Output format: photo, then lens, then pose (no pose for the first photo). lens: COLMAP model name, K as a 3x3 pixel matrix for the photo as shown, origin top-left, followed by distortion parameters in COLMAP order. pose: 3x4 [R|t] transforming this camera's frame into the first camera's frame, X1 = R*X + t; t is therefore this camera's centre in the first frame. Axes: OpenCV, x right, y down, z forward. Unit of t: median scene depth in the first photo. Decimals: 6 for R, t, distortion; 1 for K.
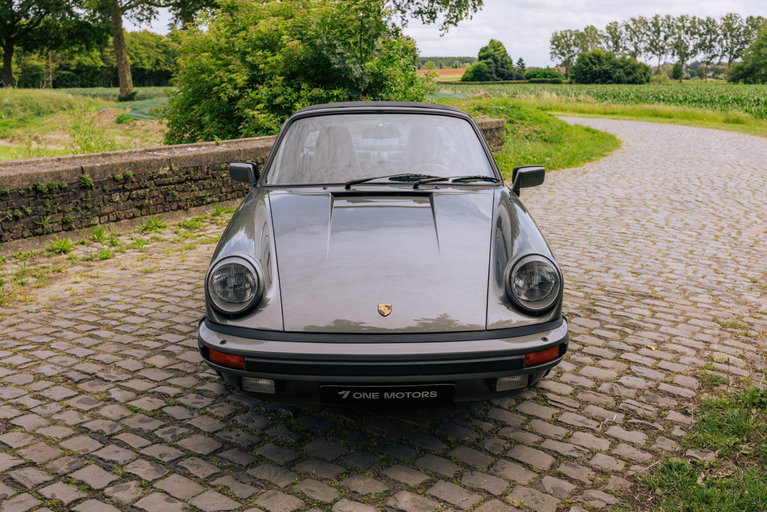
lens RADIAL K [[761.5, 0, 384.6], [0, 761.5, 260.7], [0, 0, 1]] dist [0.007666, 0.000000]
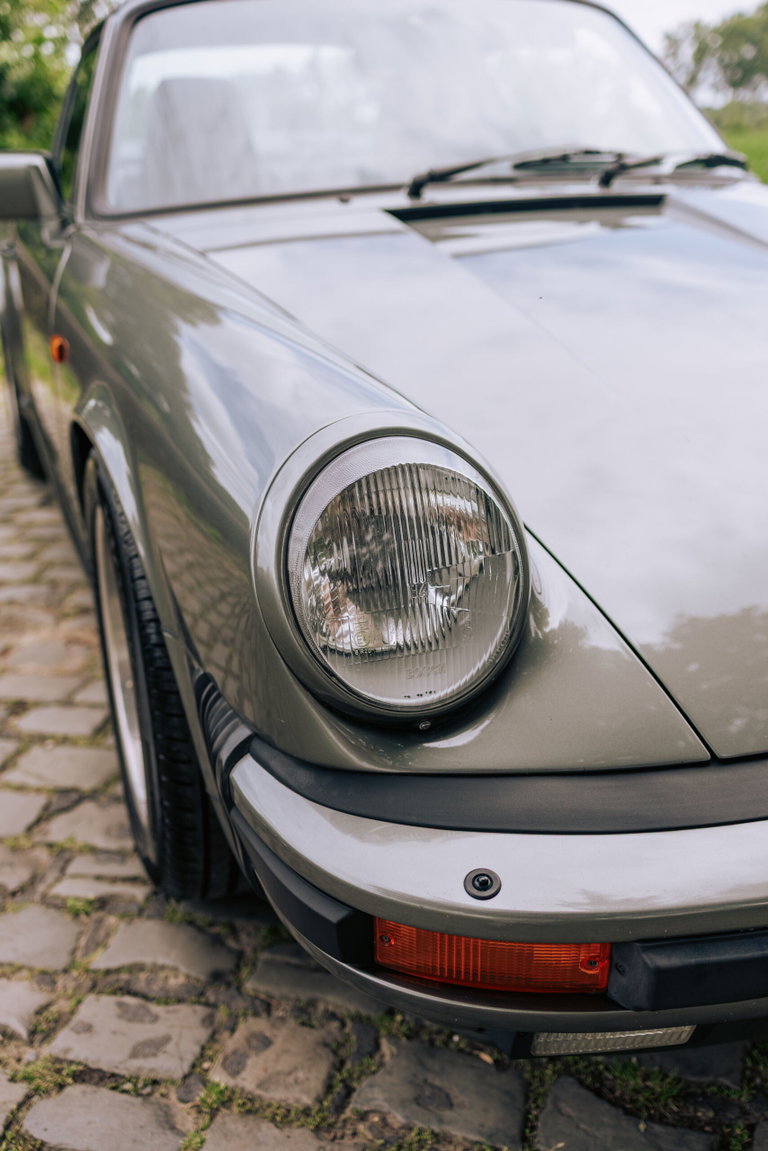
lens RADIAL K [[1142.7, 0, 385.9], [0, 1142.7, 578.1], [0, 0, 1]] dist [0.007666, 0.000000]
pose [[0.943843, -0.150406, 0.294174, -0.221557], [0.113981, 0.983940, 0.137369, -0.006463], [-0.310111, -0.096124, 0.945828, 0.542076]]
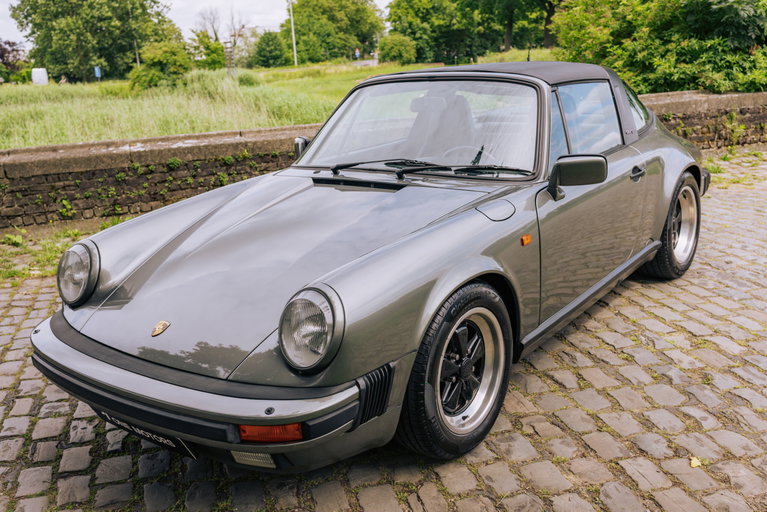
lens RADIAL K [[761.5, 0, 384.2], [0, 761.5, 255.3], [0, 0, 1]] dist [0.007666, 0.000000]
pose [[0.778606, 0.123465, -0.615247, 0.519011], [-0.092906, 0.992329, 0.081562, -0.079161], [0.620597, -0.006344, 0.784104, 0.375433]]
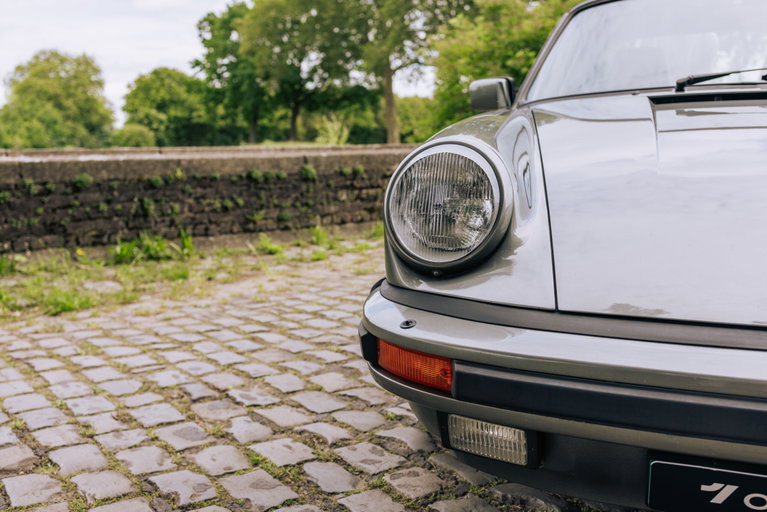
lens RADIAL K [[761.5, 0, 385.1], [0, 761.5, 252.3], [0, 0, 1]] dist [0.007666, 0.000000]
pose [[0.945378, 0.038825, -0.323655, -0.065576], [-0.066792, 0.994887, -0.075752, 0.072560], [0.319059, 0.093232, 0.943138, 0.434395]]
